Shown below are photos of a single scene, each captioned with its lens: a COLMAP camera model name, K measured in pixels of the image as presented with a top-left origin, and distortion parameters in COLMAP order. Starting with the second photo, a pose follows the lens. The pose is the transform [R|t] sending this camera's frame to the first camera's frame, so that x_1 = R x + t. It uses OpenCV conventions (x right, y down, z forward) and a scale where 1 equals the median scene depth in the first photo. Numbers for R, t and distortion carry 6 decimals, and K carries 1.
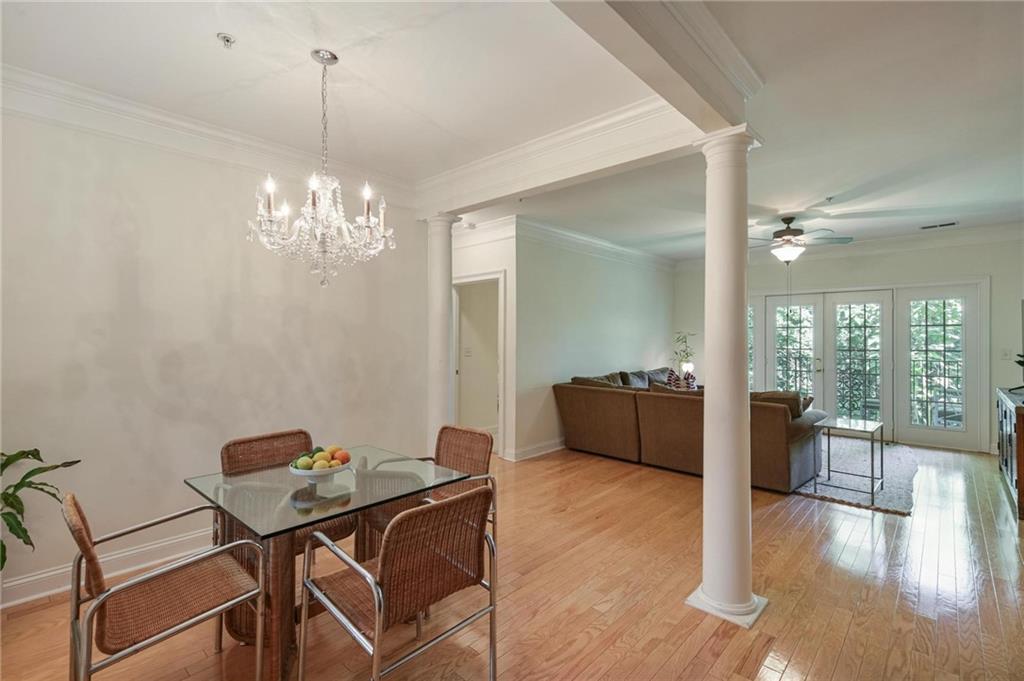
lens RADIAL K [[470.0, 0, 512.0], [0, 470.0, 340.5], [0, 0, 1]] dist [0.000107, -0.000220]
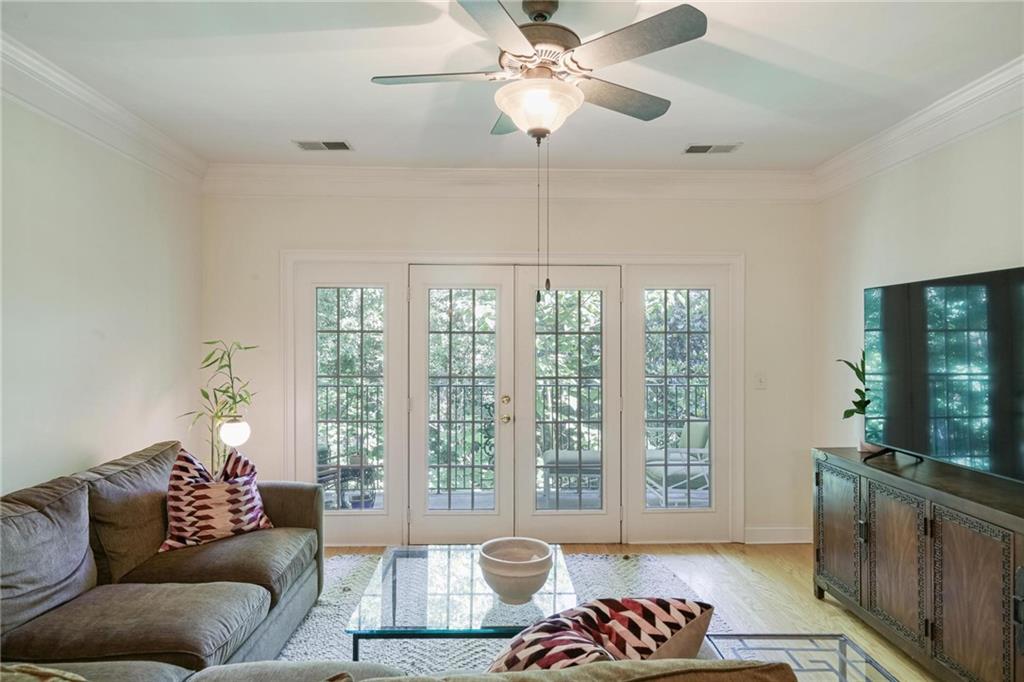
lens RADIAL K [[589.5, 0, 510.8], [0, 589.5, 343.3], [0, 0, 1]] dist [-0.002182, -0.000672]
pose [[0.712607, 0.001675, 0.701562, 0.221213], [-0.000356, 0.999998, -0.002027, -0.015921], [-0.701563, 0.001195, 0.712606, 0.562833]]
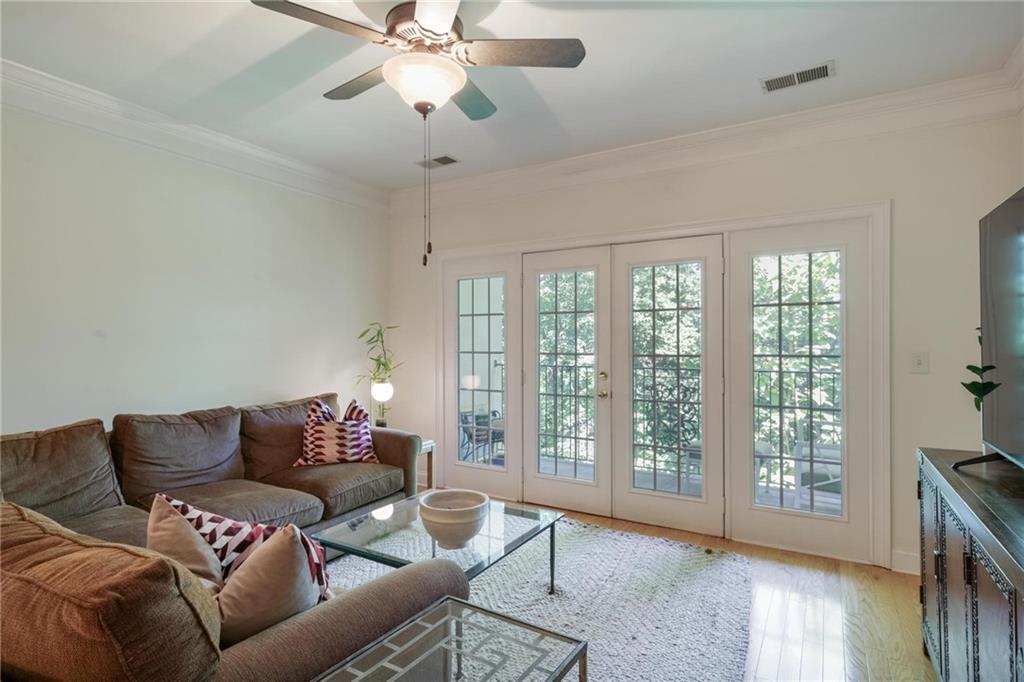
lens RADIAL K [[523.4, 0, 512.0], [0, 523.4, 341.0], [0, 0, 1]] dist [0.003493, 0.001027]
pose [[0.978446, -0.000471, 0.206502, 0.445850], [0.001409, 0.999989, -0.004394, 0.007233], [-0.206497, 0.004590, 0.978436, 0.469336]]
